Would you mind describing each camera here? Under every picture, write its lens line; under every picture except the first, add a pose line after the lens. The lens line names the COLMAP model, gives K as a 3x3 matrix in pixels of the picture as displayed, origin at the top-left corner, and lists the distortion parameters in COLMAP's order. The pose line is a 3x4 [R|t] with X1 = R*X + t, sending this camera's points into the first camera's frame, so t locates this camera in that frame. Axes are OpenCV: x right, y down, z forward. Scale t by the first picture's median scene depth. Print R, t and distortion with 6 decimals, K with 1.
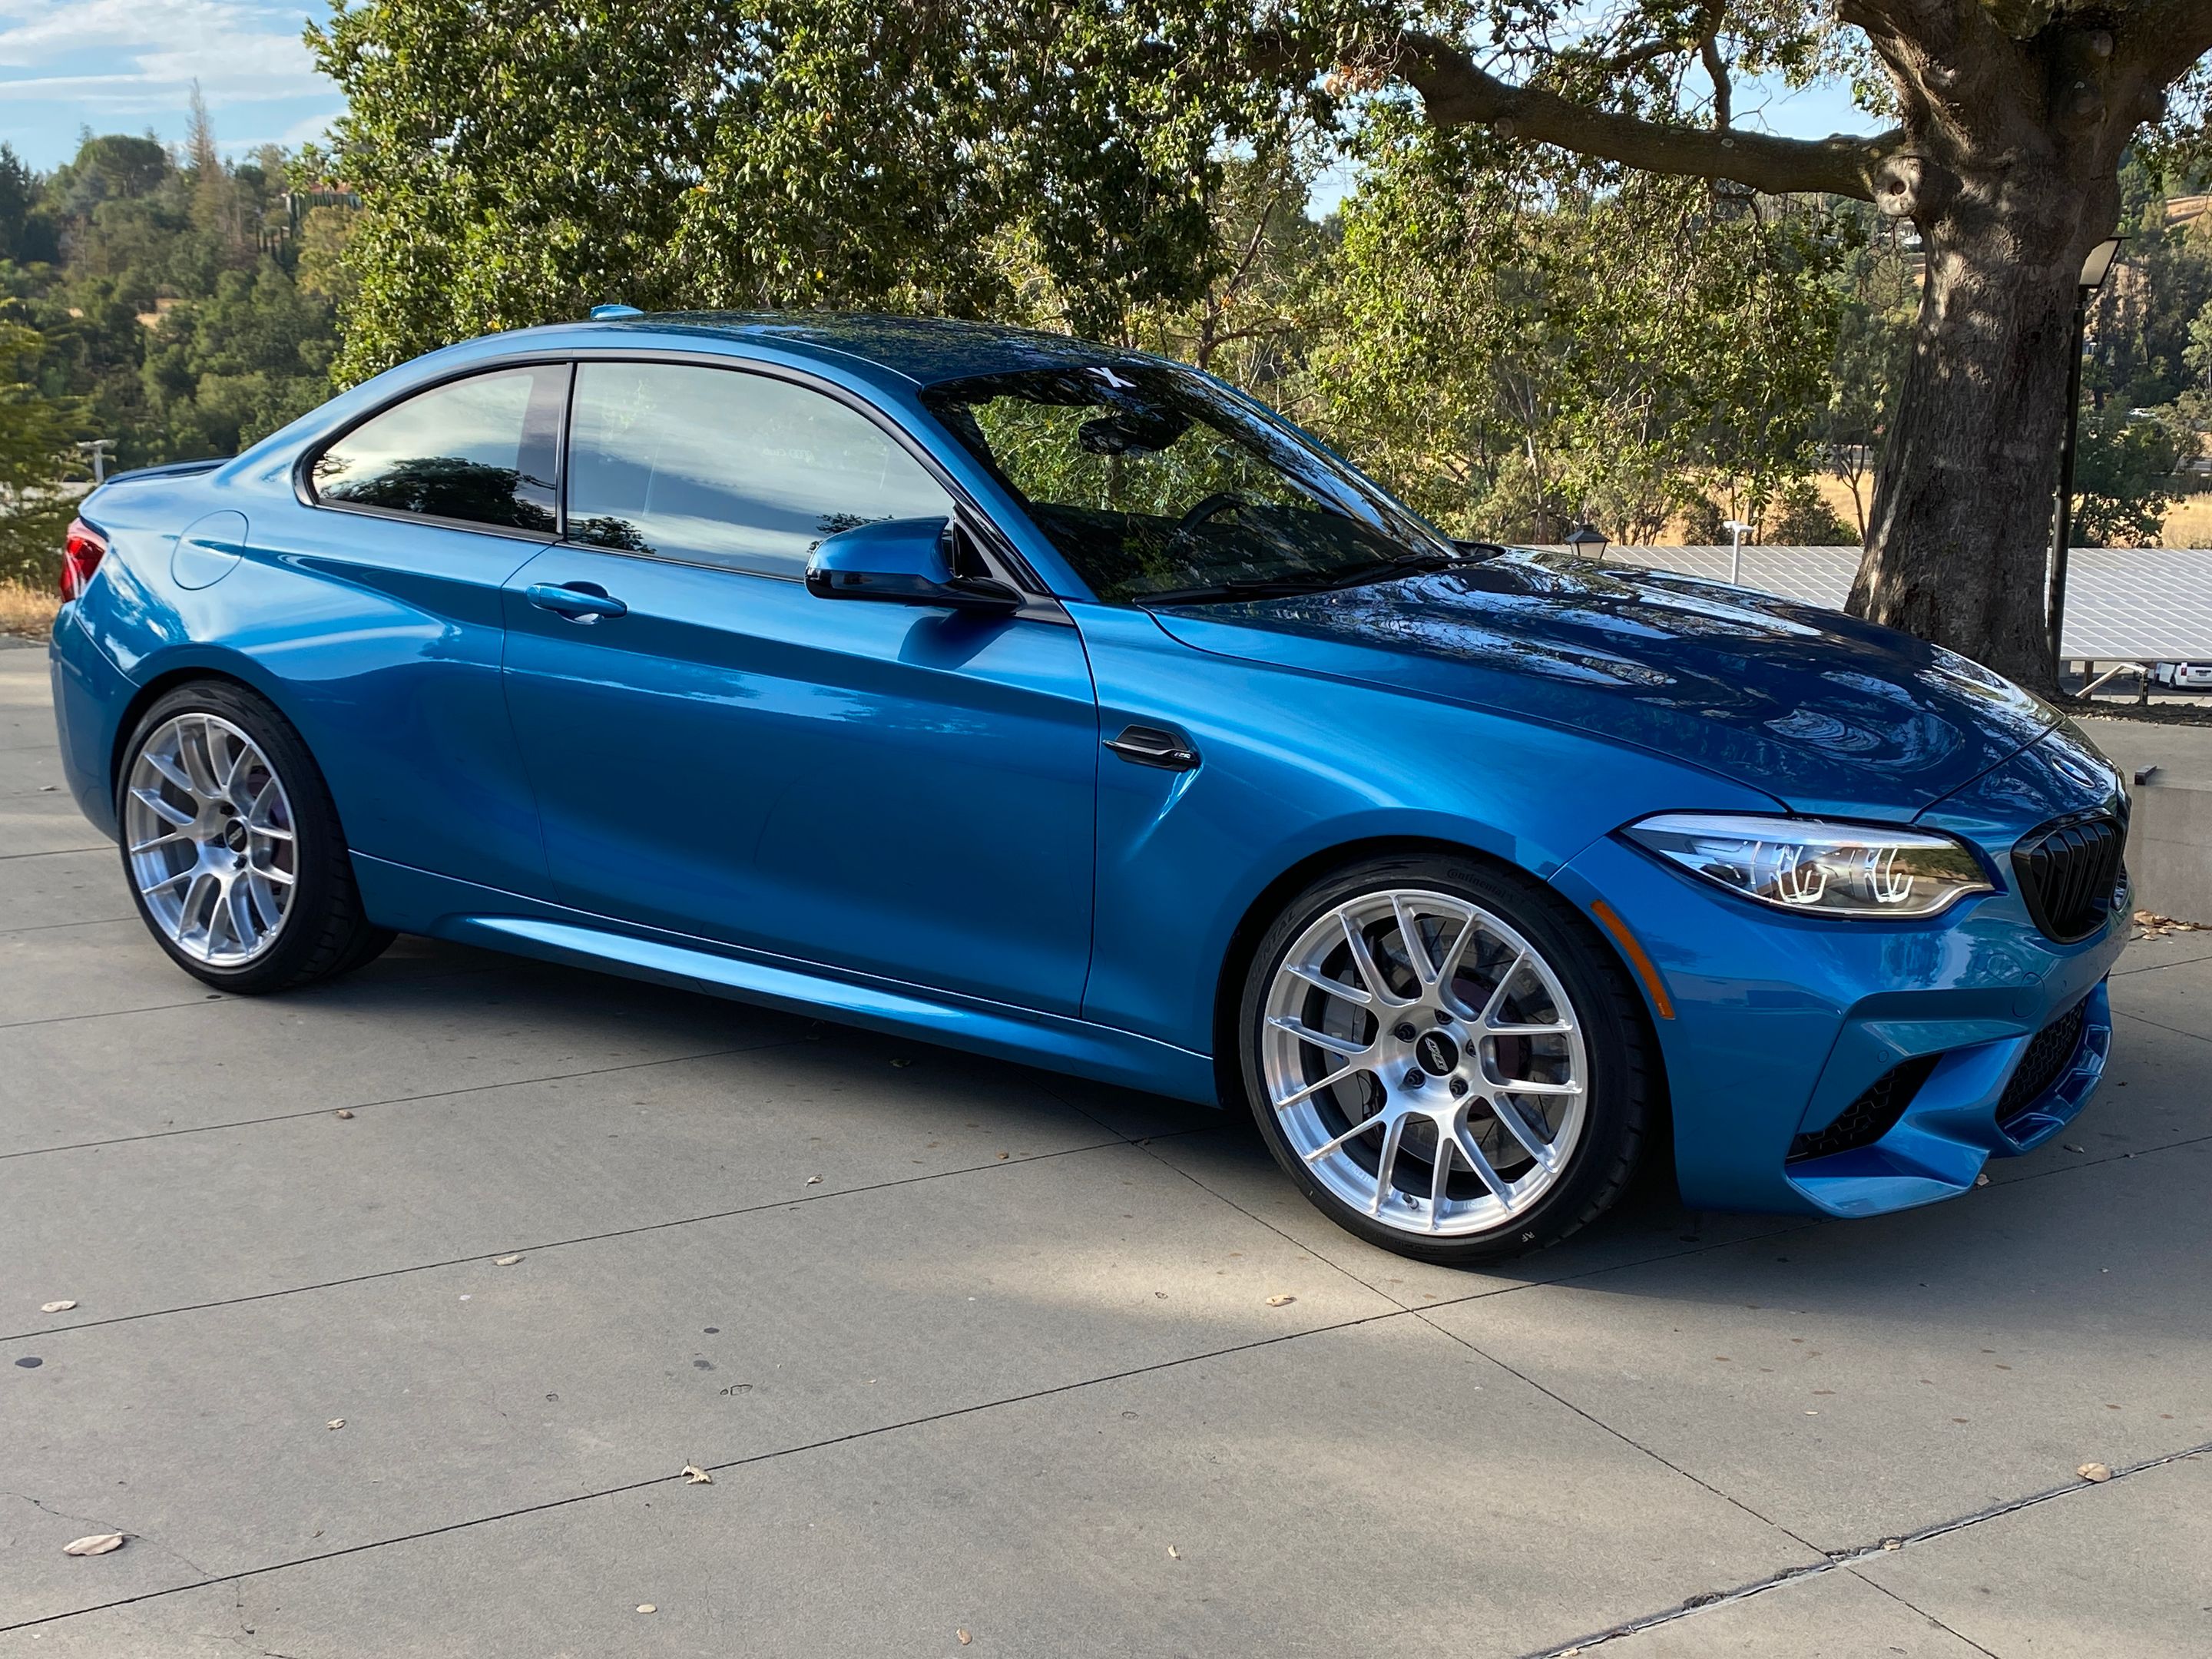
lens RADIAL K [[2462.1, 0, 1108.9], [0, 2462.1, 821.3], [0, 0, 1]] dist [0.152431, -0.425438]
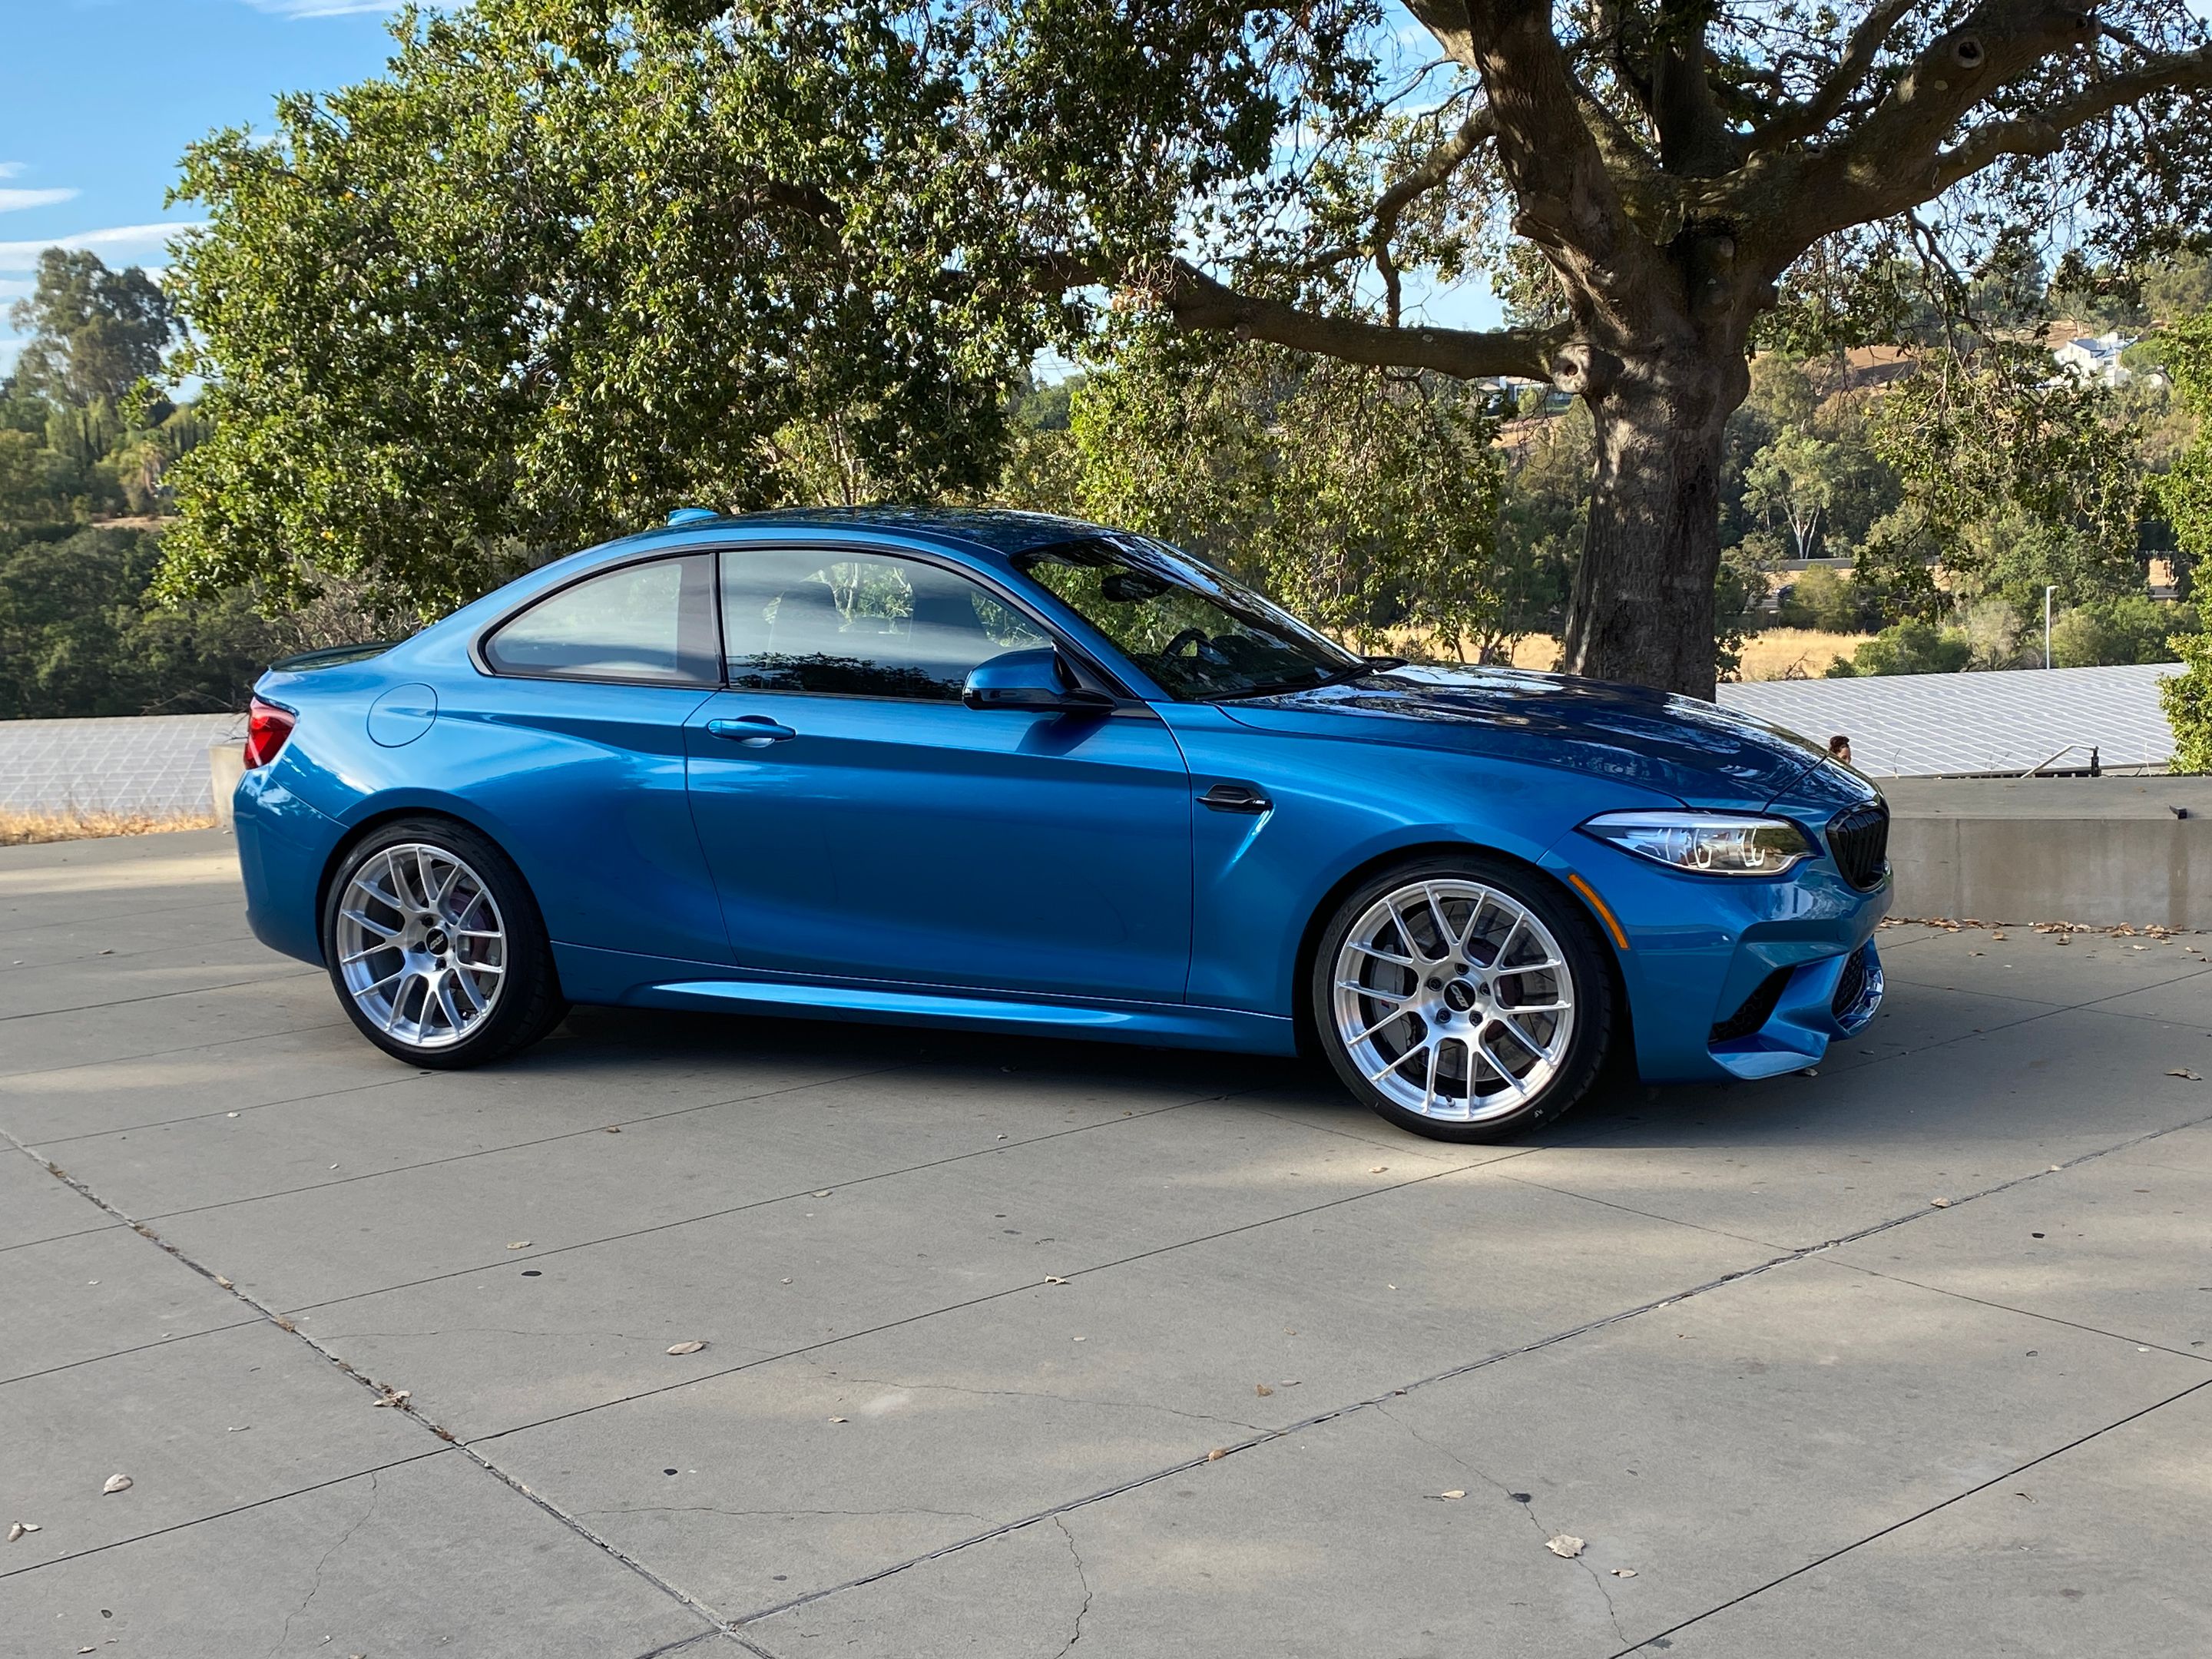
lens RADIAL K [[2555.0, 0, 1110.0], [0, 2555.0, 834.8], [0, 0, 1]] dist [0.163611, -0.439274]
pose [[0.984985, -0.064564, 0.160110, -0.224599], [0.075810, 0.994991, -0.065153, 0.062658], [-0.155102, 0.076313, 0.984947, -0.327212]]
